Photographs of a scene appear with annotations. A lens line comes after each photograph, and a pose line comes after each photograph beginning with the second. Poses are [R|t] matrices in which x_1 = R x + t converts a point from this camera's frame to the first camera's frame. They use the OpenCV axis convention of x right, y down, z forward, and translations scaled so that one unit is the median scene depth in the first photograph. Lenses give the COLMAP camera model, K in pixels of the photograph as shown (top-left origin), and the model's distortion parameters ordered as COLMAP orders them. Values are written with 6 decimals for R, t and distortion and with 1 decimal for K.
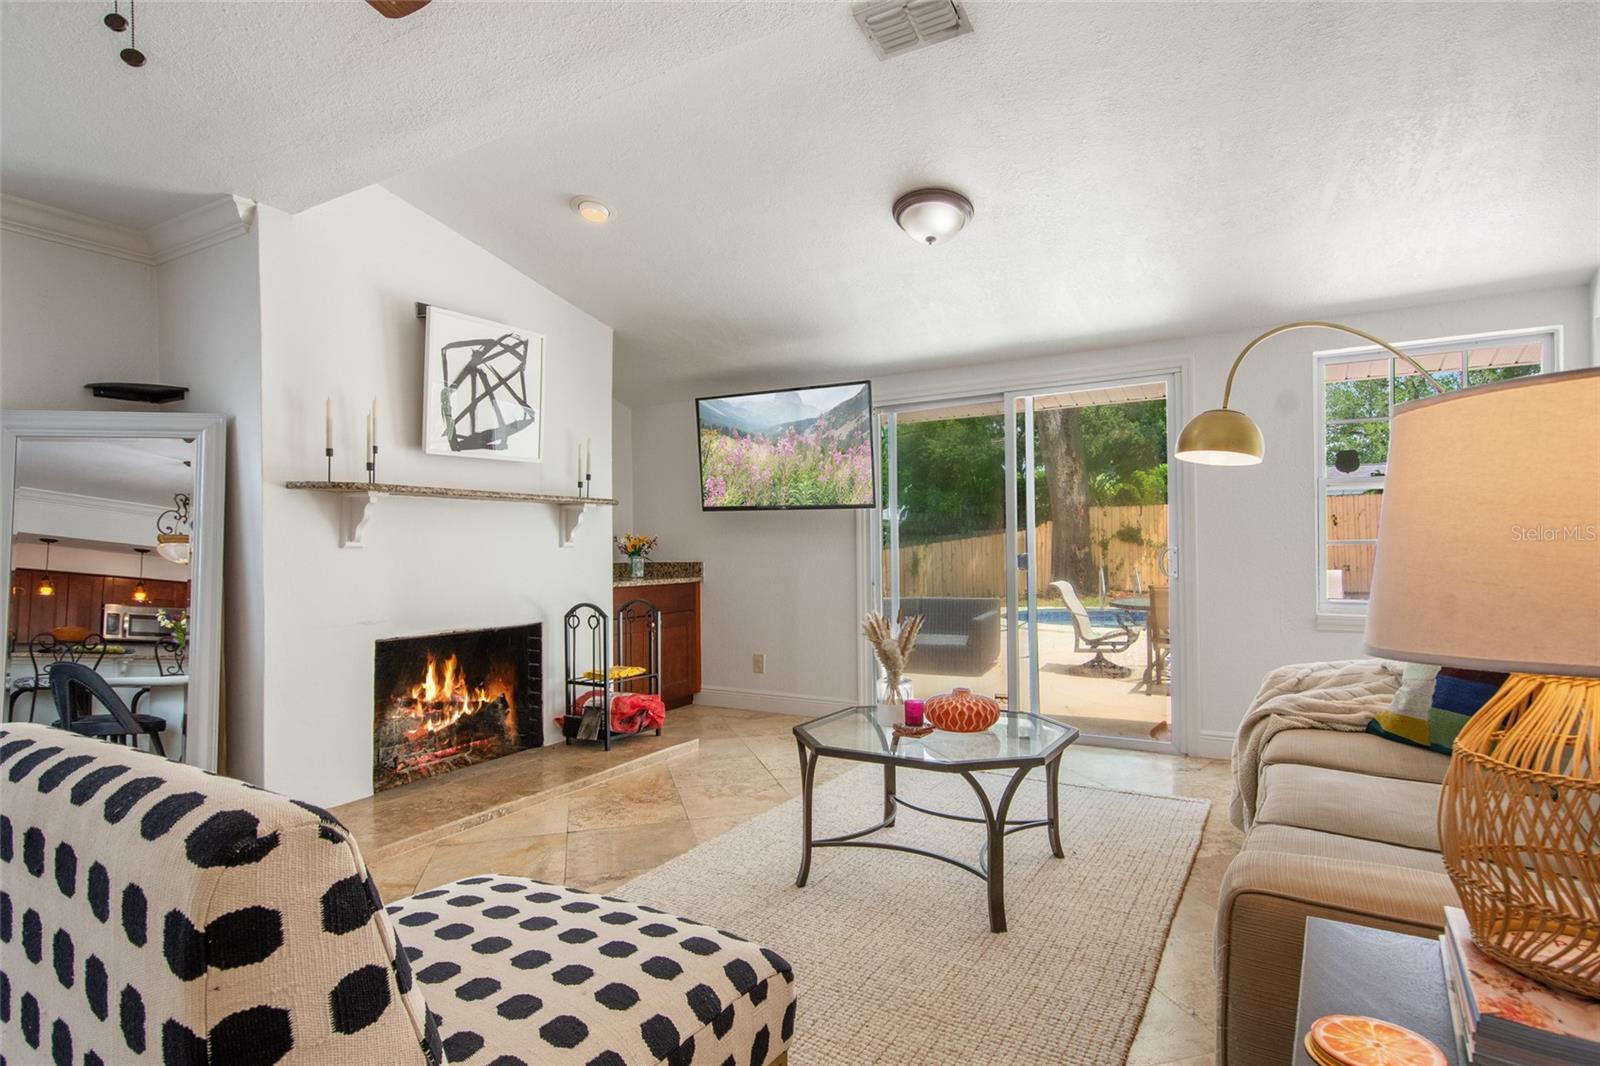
lens RADIAL K [[829.5, 0, 800.0], [0, 829.5, 533.0], [0, 0, 1]] dist [0.002398, 0.000469]
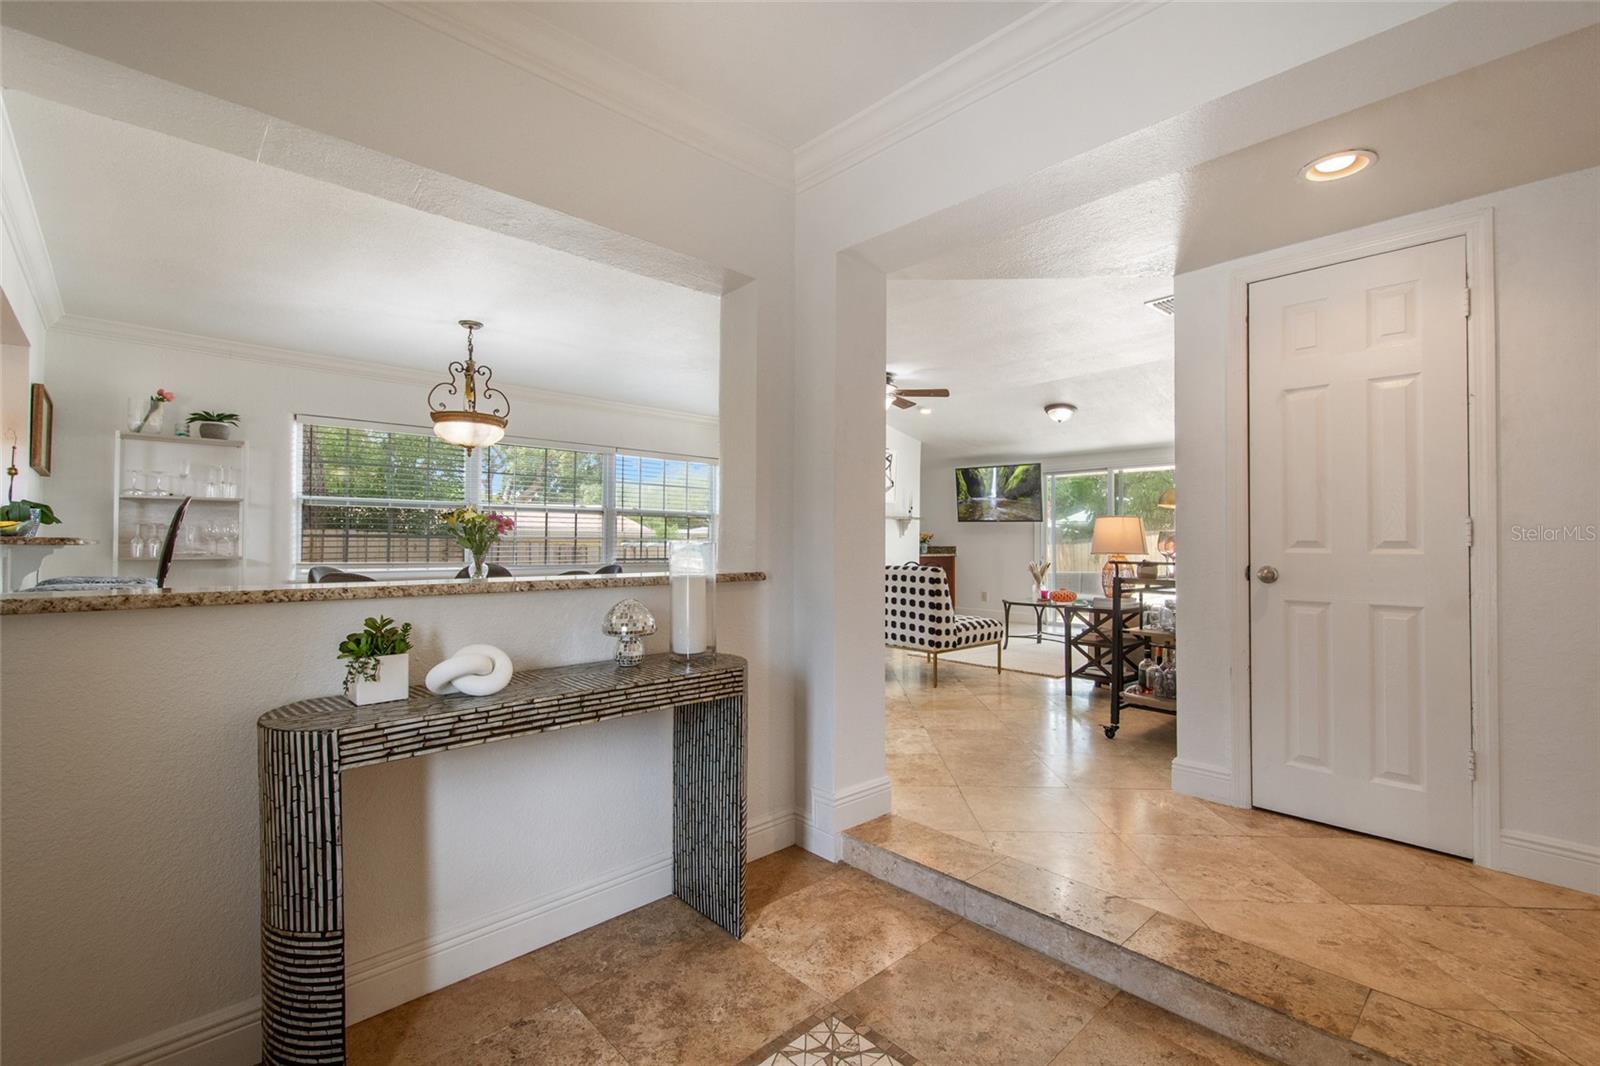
lens RADIAL K [[701.4, 0, 808.1], [0, 701.4, 531.6], [0, 0, 1]] dist [-0.000320, -0.000265]
pose [[0.961937, 0.011233, -0.273039, 0.004179], [-0.010270, 0.999935, 0.004954, -0.009761], [0.273077, -0.001961, 0.961990, -1.142307]]
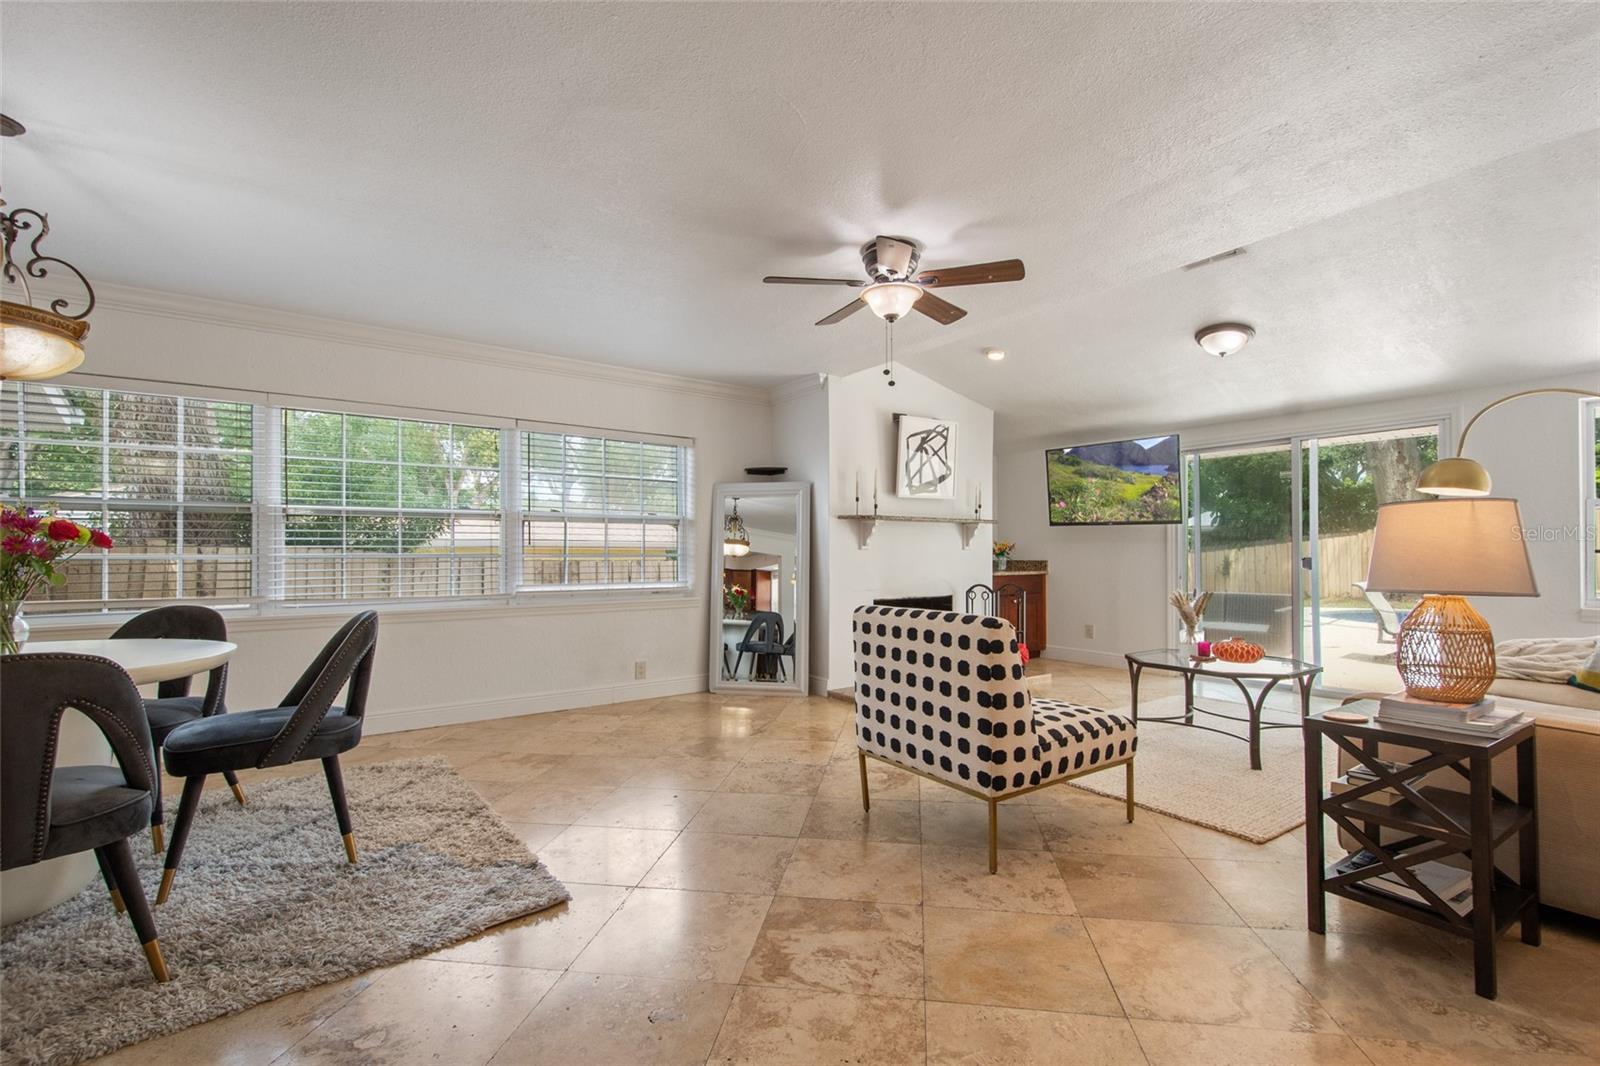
lens RADIAL K [[698.6, 0, 807.2], [0, 698.6, 548.6], [0, 0, 1]] dist [0.004386, 0.000006]
pose [[0.918492, 0.007176, -0.395375, -0.030692], [-0.000422, 0.999853, 0.017166, -0.009962], [0.395440, -0.015600, 0.918359, -0.443672]]
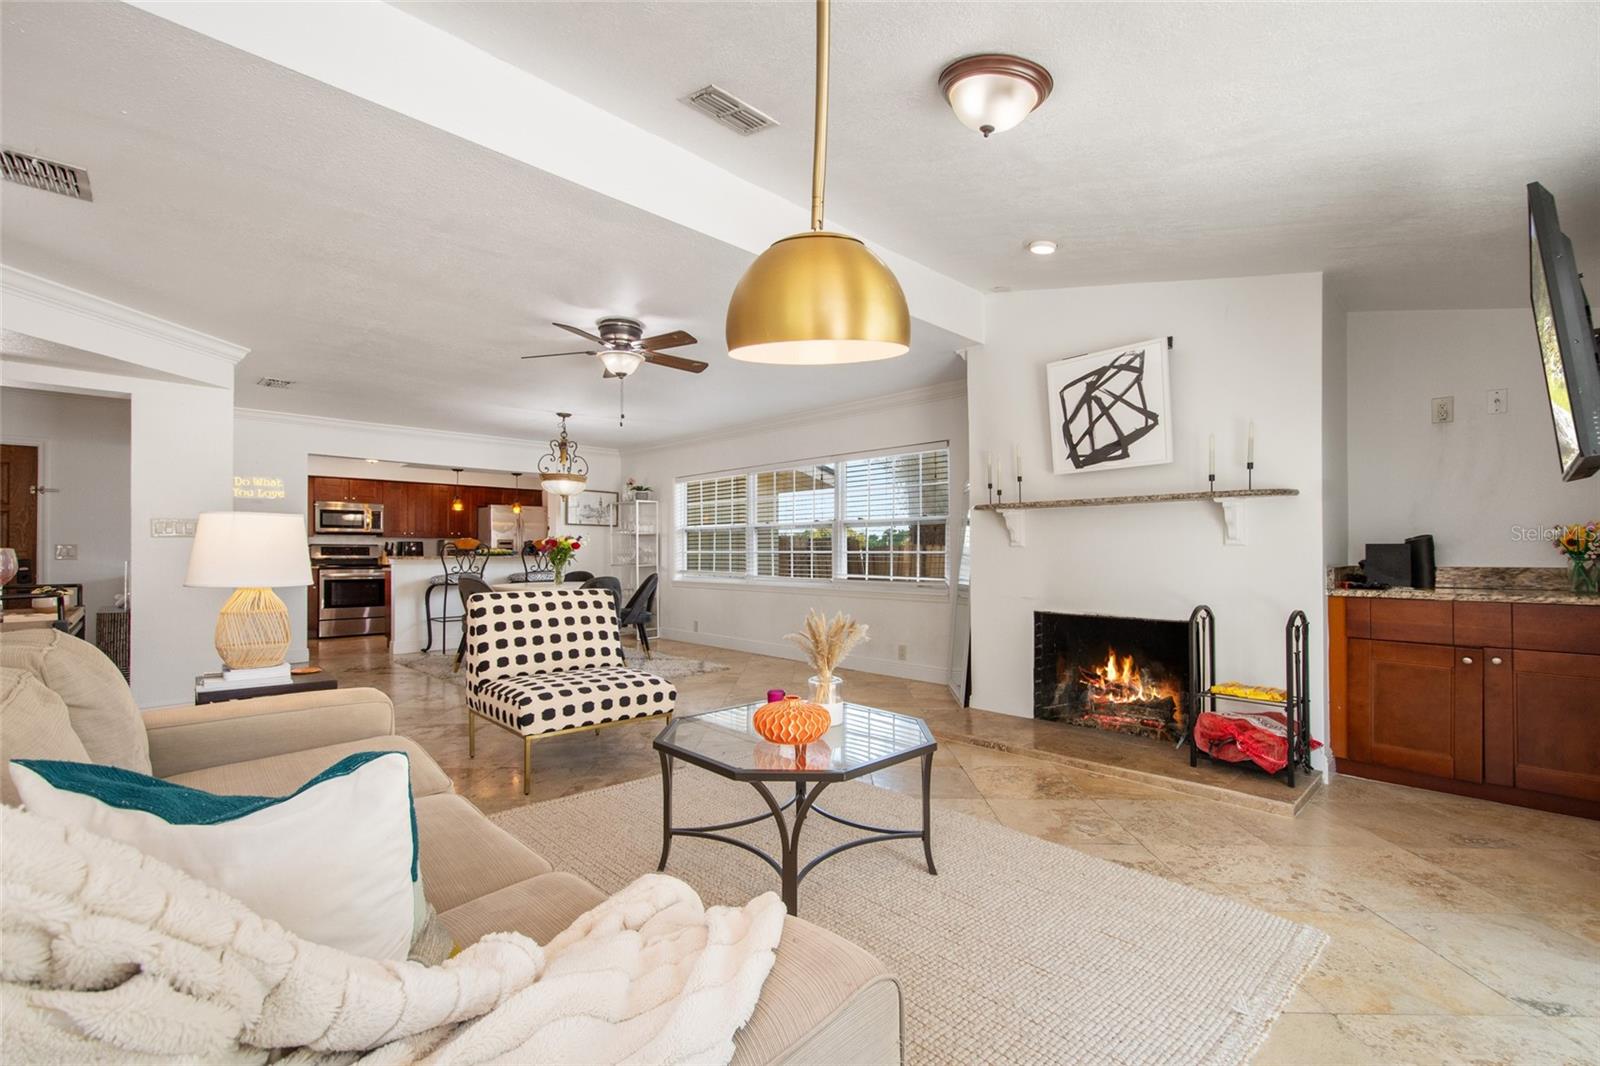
lens RADIAL K [[694.9, 0, 811.4], [0, 694.9, 537.6], [0, 0, 1]] dist [-0.001894, -0.000208]
pose [[-0.260775, -0.006537, -0.965377, 0.673279], [0.023960, 0.999625, -0.013241, 0.008570], [0.965102, -0.026583, -0.260521, 0.858508]]
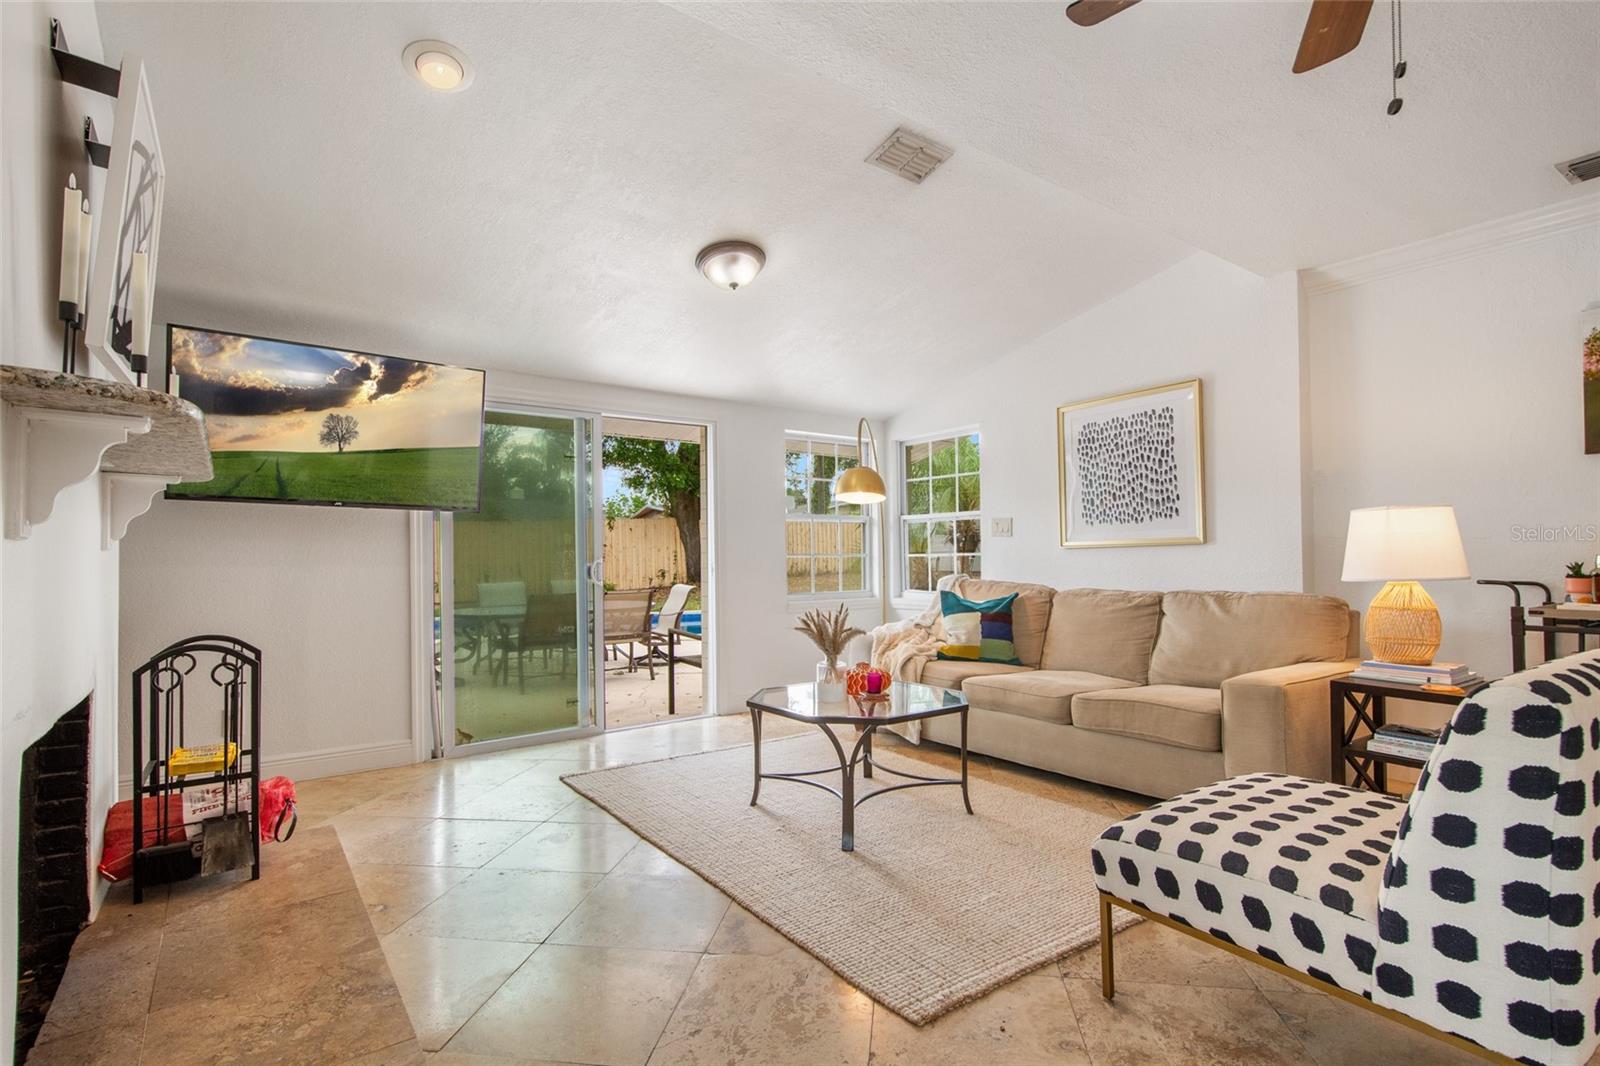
lens RADIAL K [[771.1, 0, 810.4], [0, 771.1, 539.8], [0, 0, 1]] dist [0.002588, 0.000317]
pose [[0.388215, 0.029877, 0.921085, -0.660945], [-0.012947, 0.999553, -0.026966, 0.020257], [-0.921478, -0.001457, 0.388428, 0.422408]]
